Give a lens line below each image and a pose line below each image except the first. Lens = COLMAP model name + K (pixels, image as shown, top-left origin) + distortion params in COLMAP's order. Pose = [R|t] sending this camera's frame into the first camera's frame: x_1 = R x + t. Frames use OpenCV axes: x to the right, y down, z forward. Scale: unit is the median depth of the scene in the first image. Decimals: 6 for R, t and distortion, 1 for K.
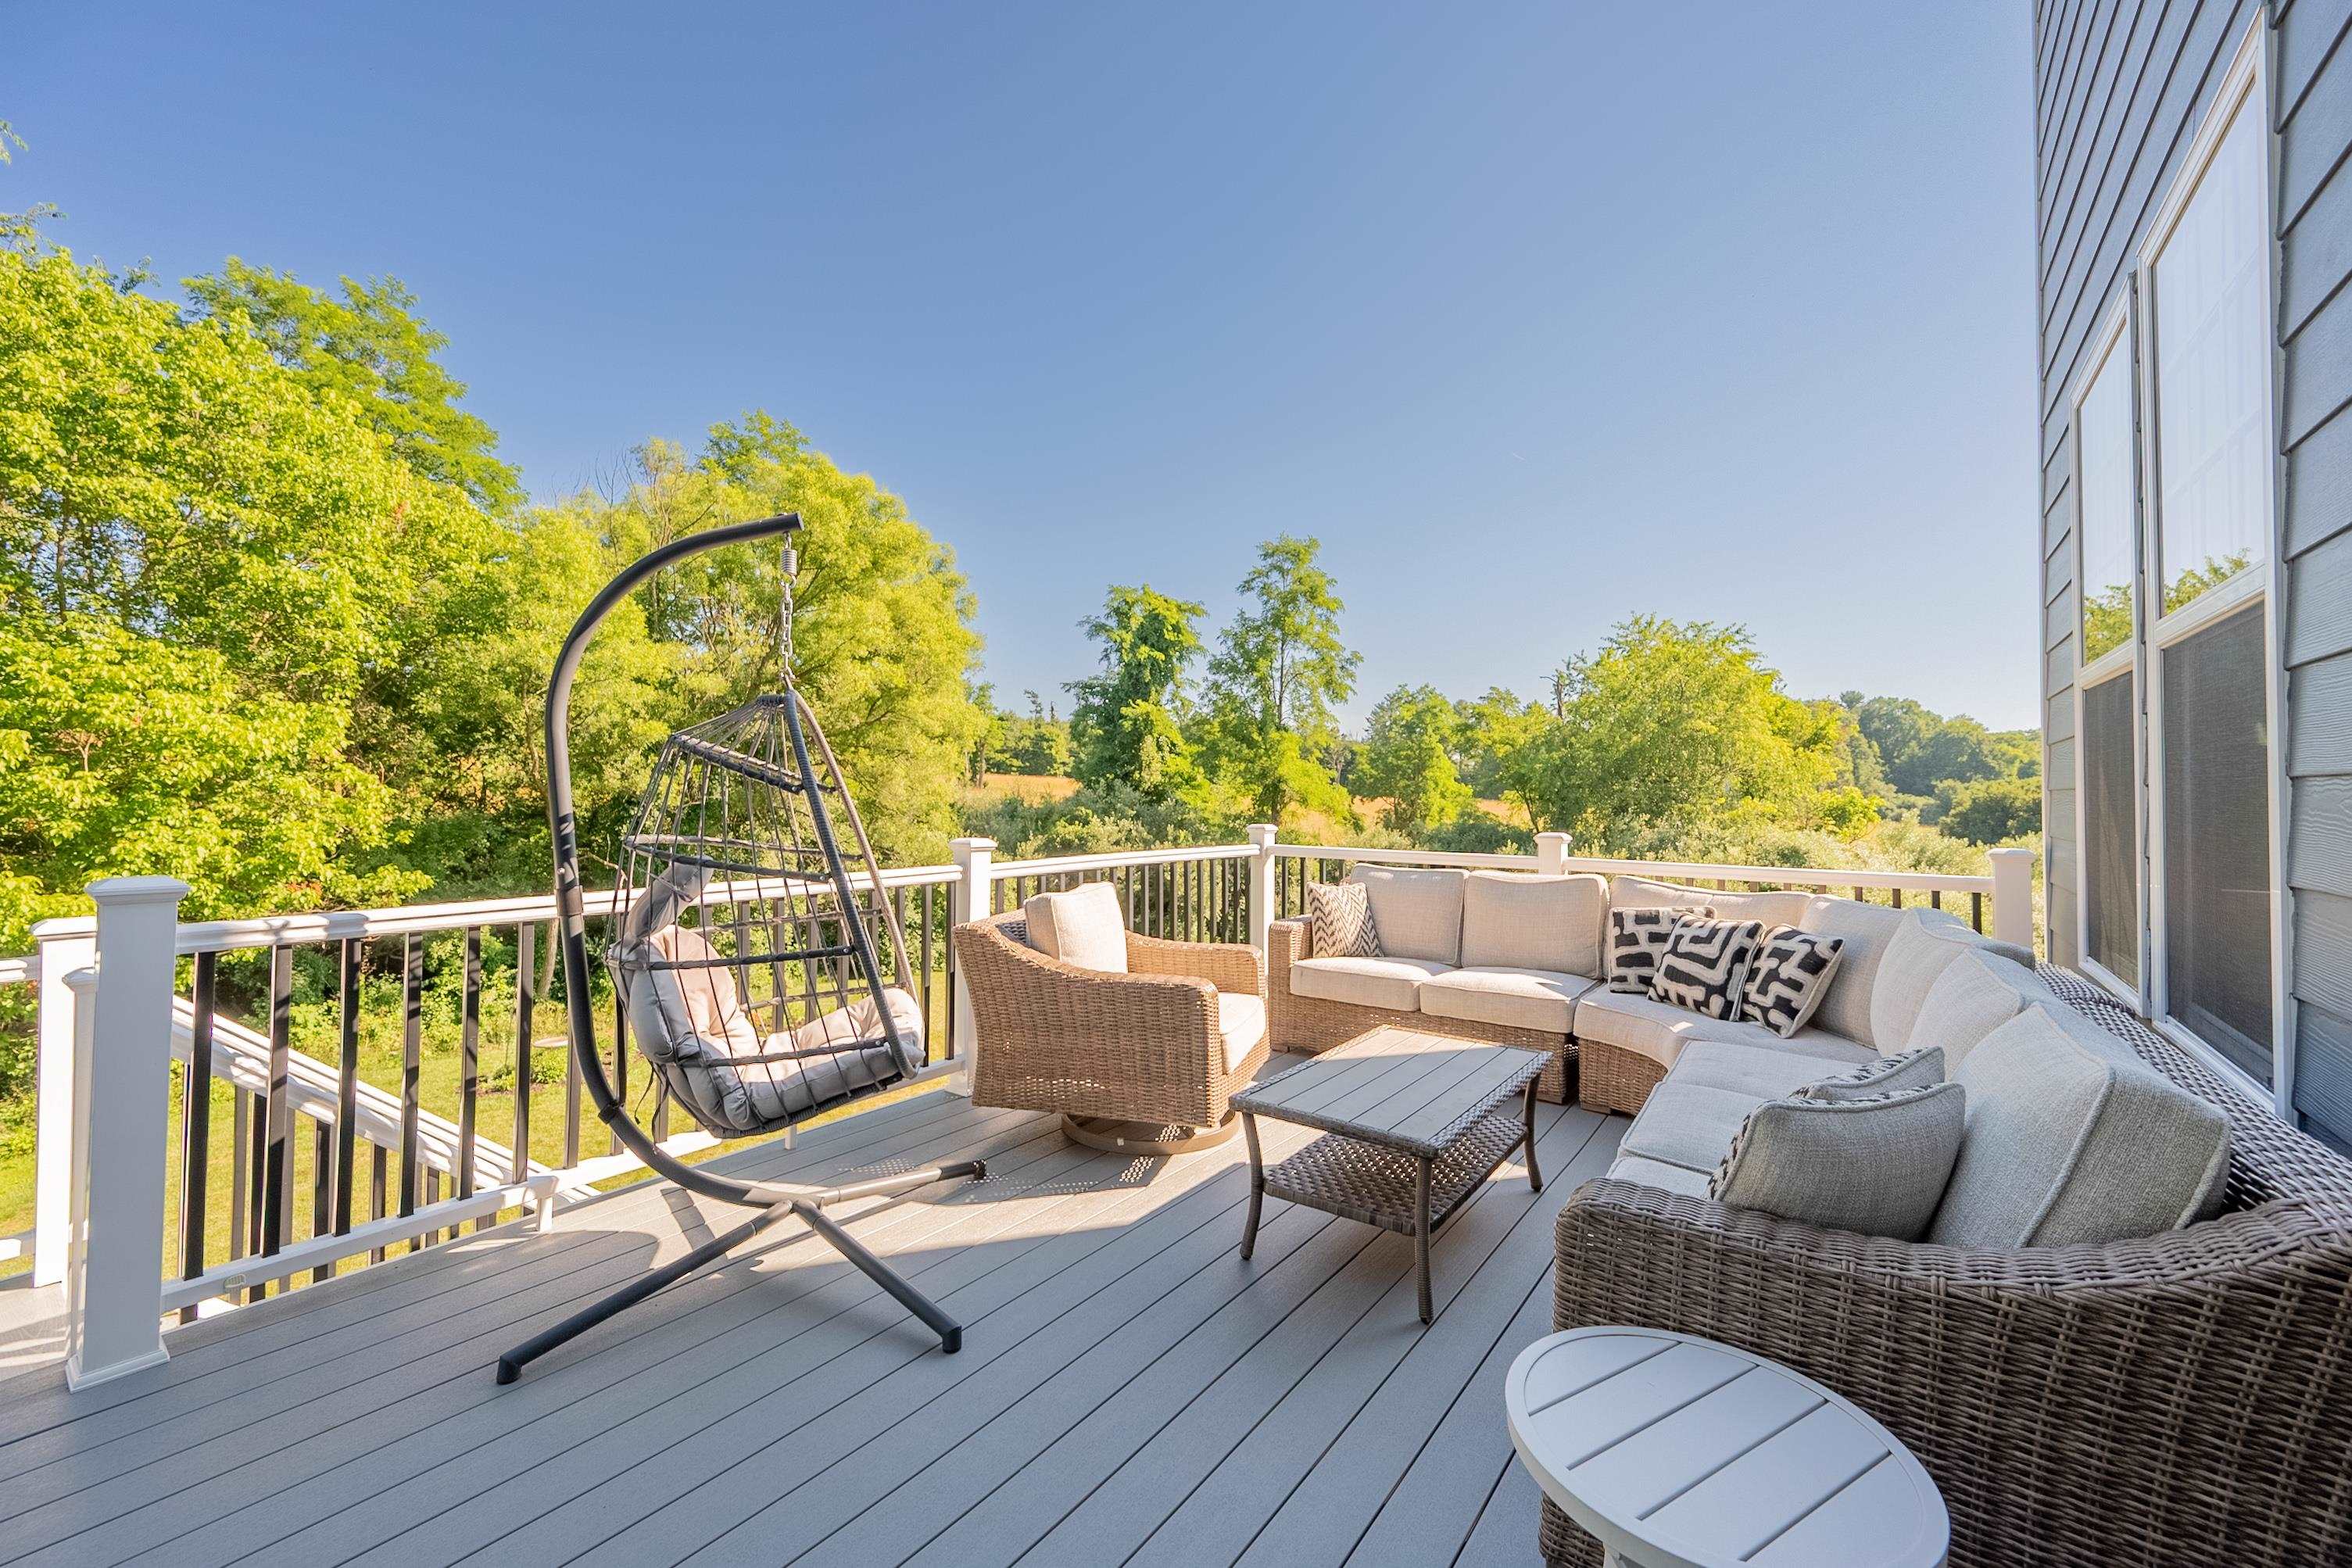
lens RADIAL K [[944.1, 0, 1164.7], [0, 944.1, 759.7], [0, 0, 1]] dist [-0.000454, 0.000713]
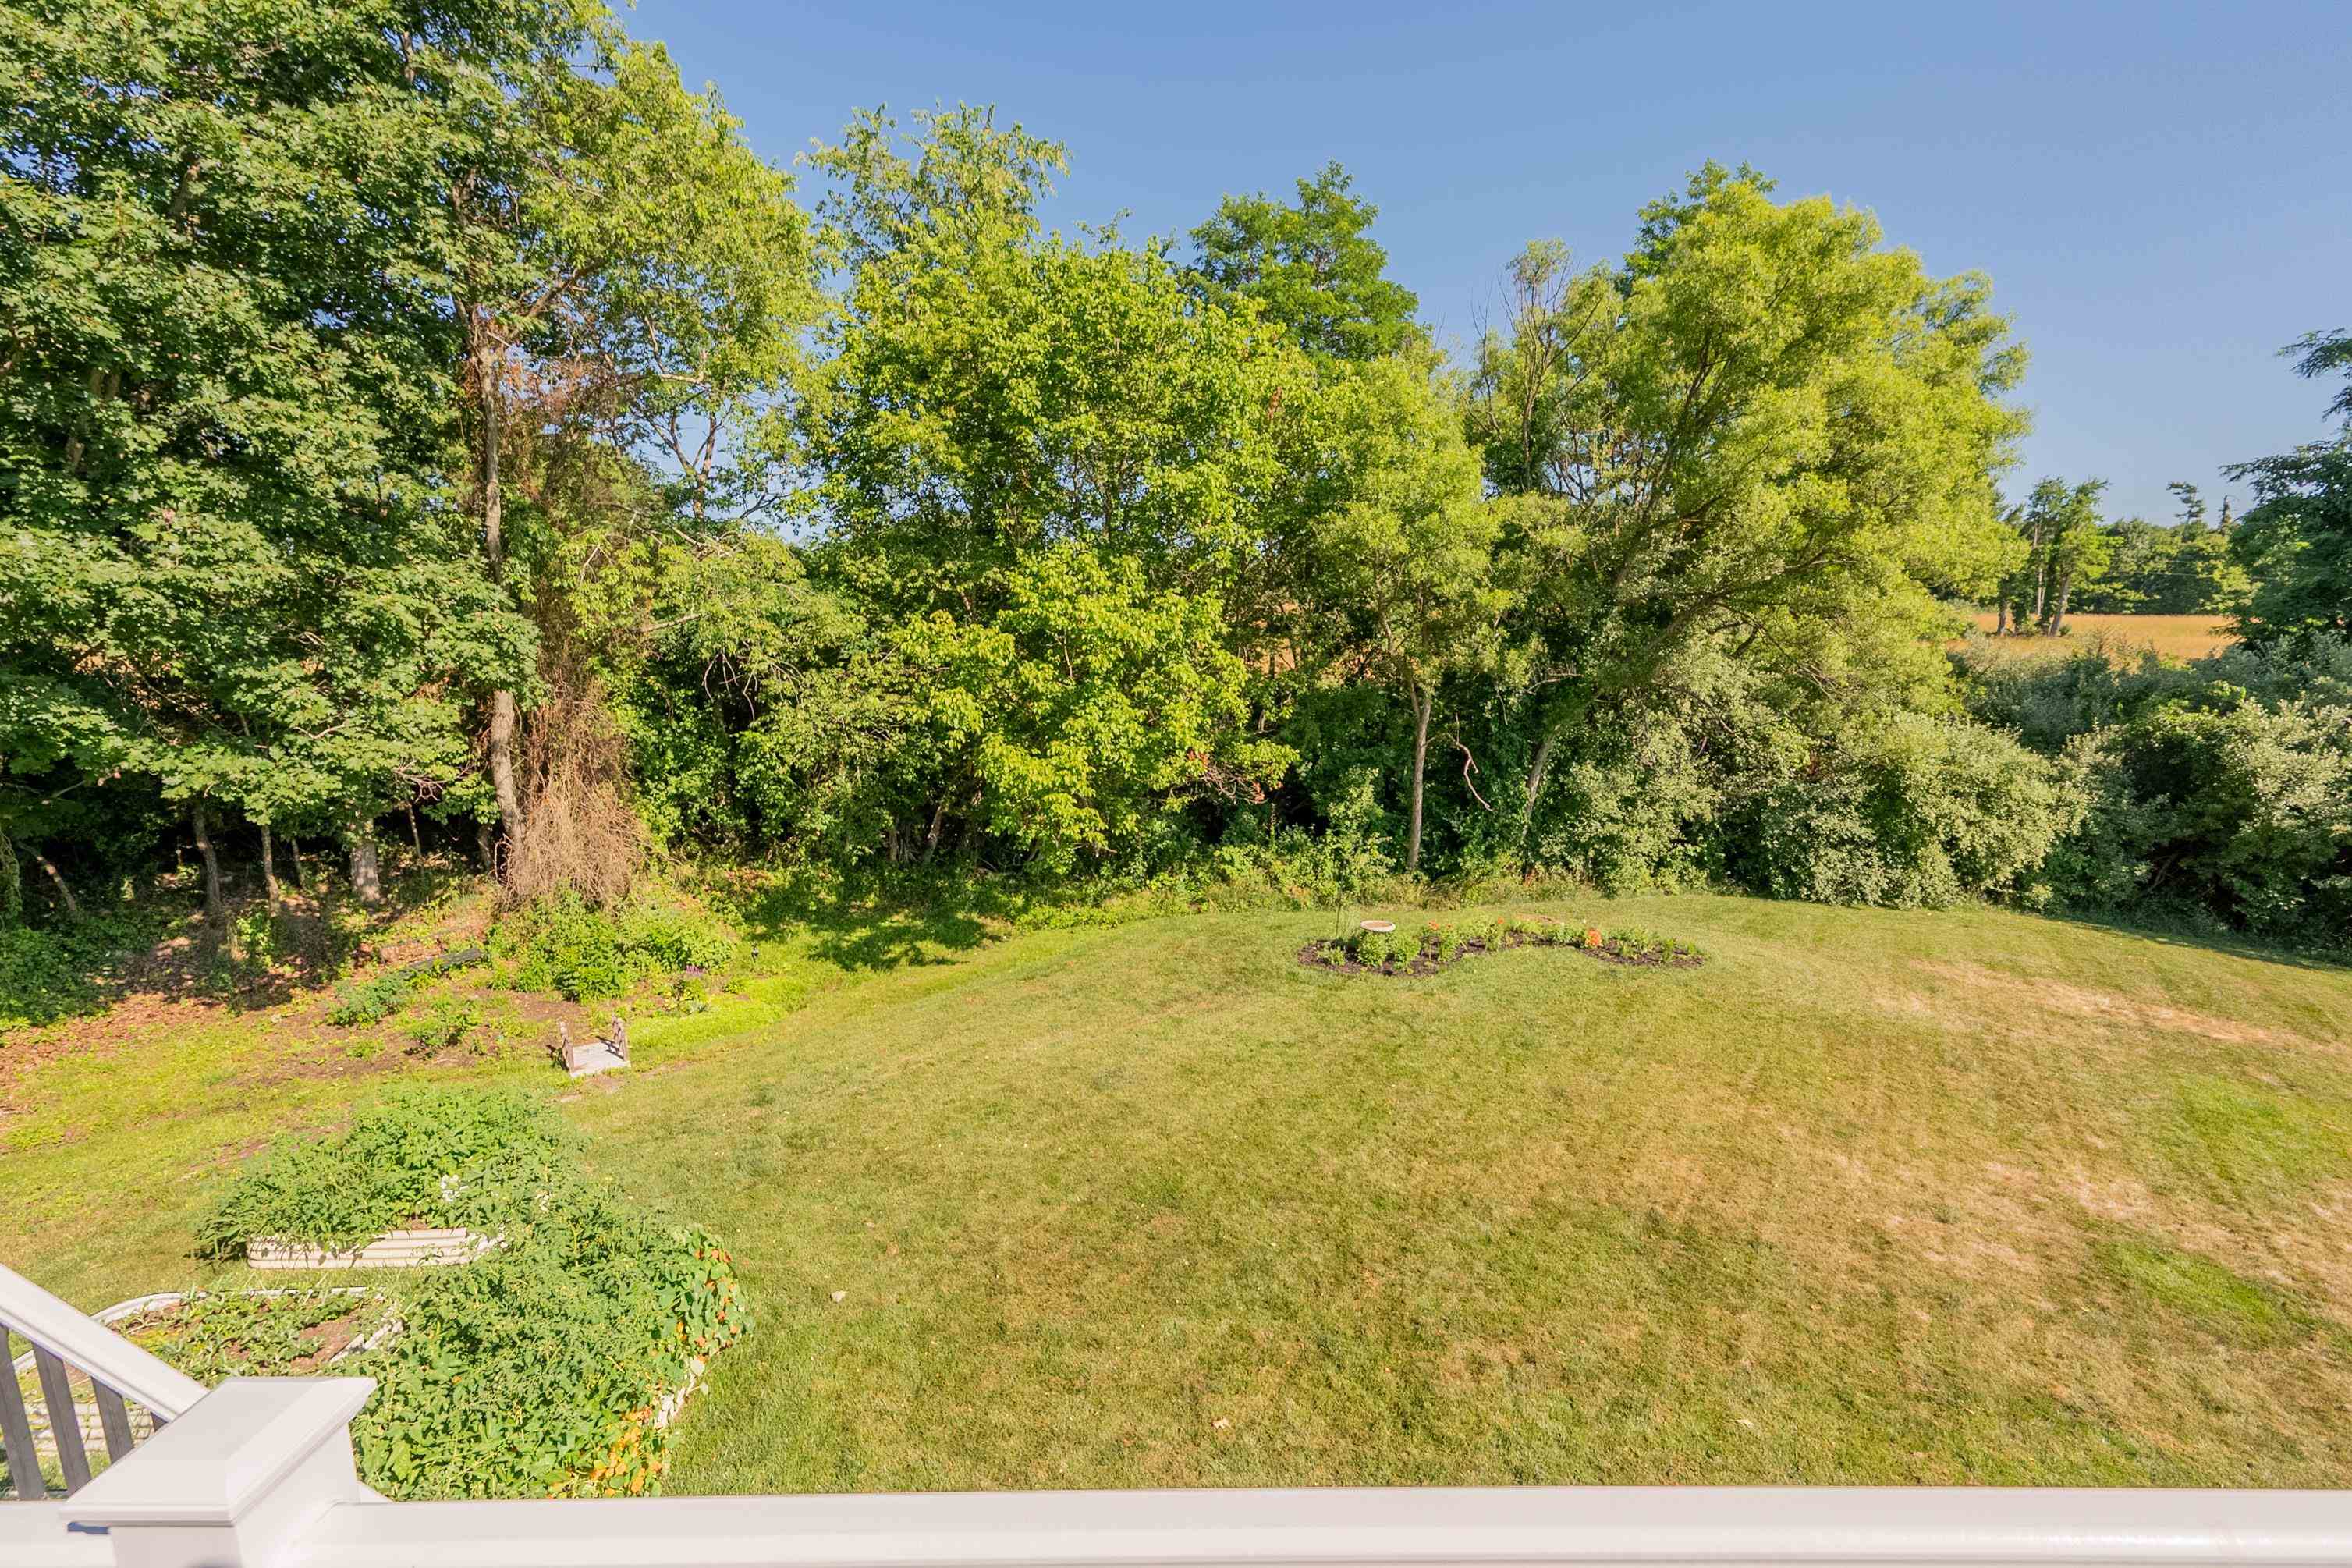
lens RADIAL K [[944.1, 0, 1189.3], [0, 944.1, 811.4], [0, 0, 1]] dist [-0.000454, 0.000713]
pose [[0.594659, 0.131019, -0.793231, 0.014744], [0.039531, 0.980674, 0.191614, -0.019020], [0.803006, -0.145302, 0.577987, 0.243097]]
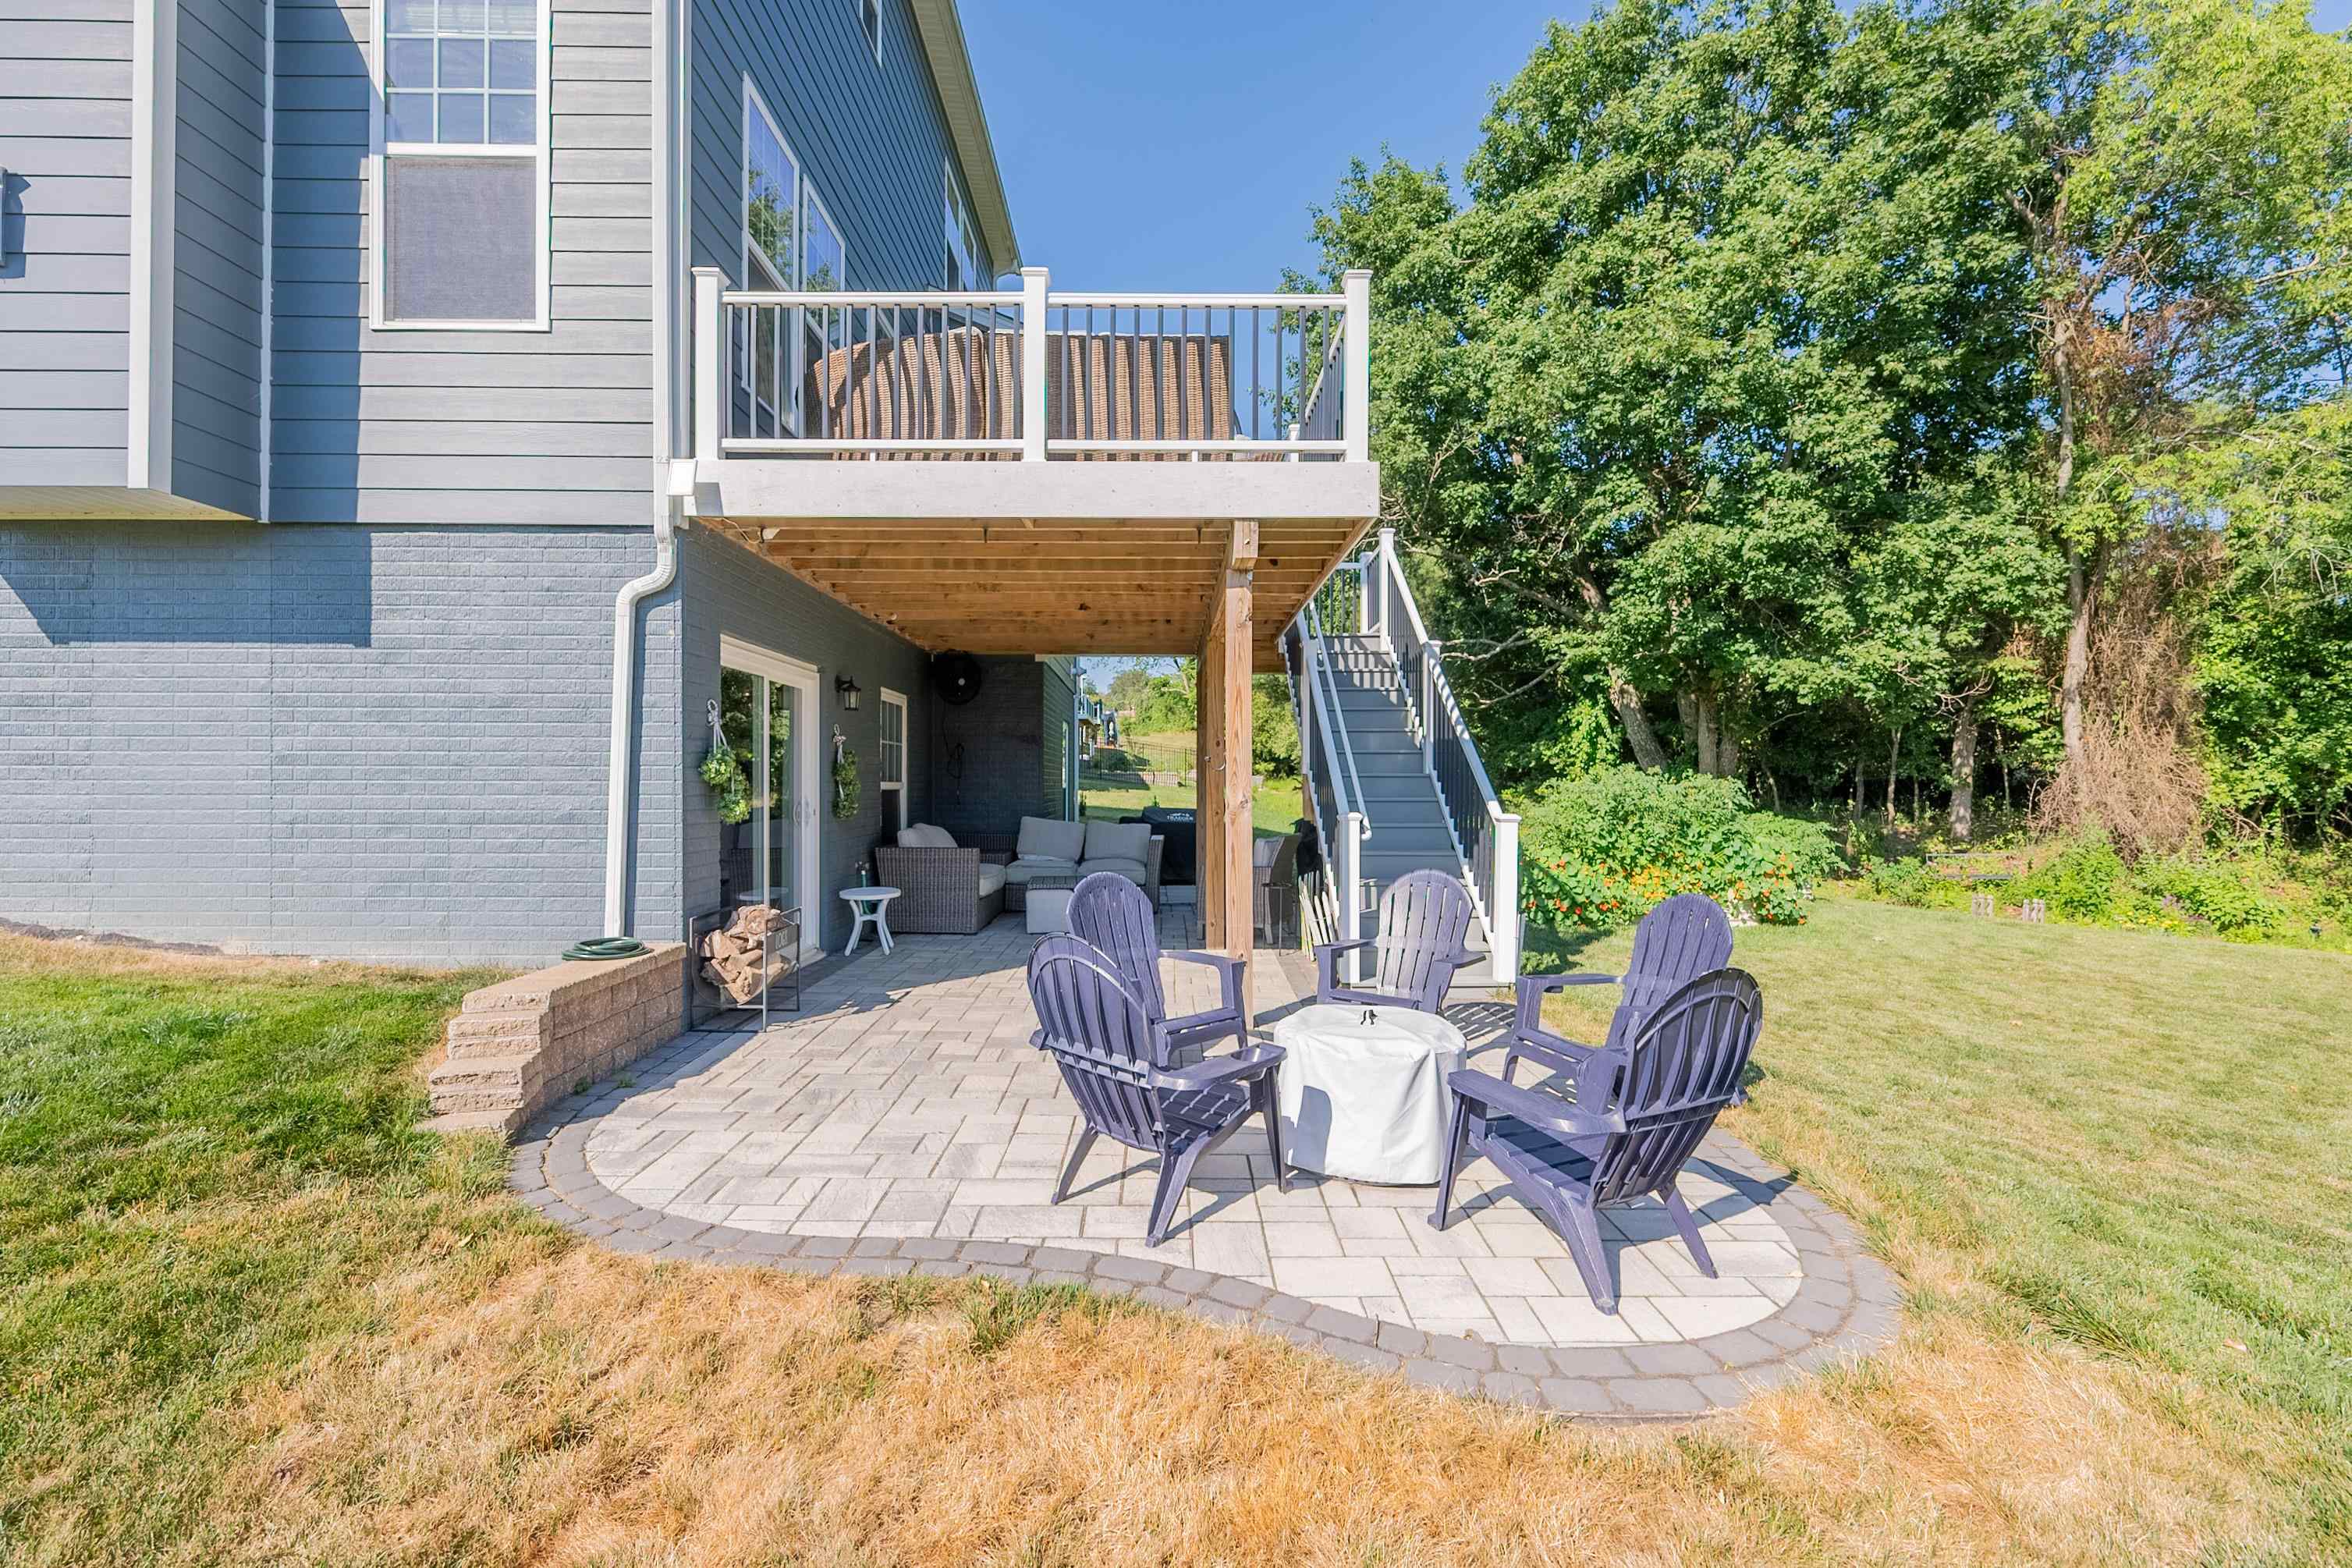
lens RADIAL K [[1100.2, 0, 1171.0], [0, 1100.2, 780.8], [0, 0, 1]] dist [0.001947, -0.000583]
pose [[-0.789700, -0.011864, -0.613378, 0.314347], [0.019192, 0.998846, -0.044029, 0.199233], [0.613193, -0.046541, -0.788561, 0.583328]]
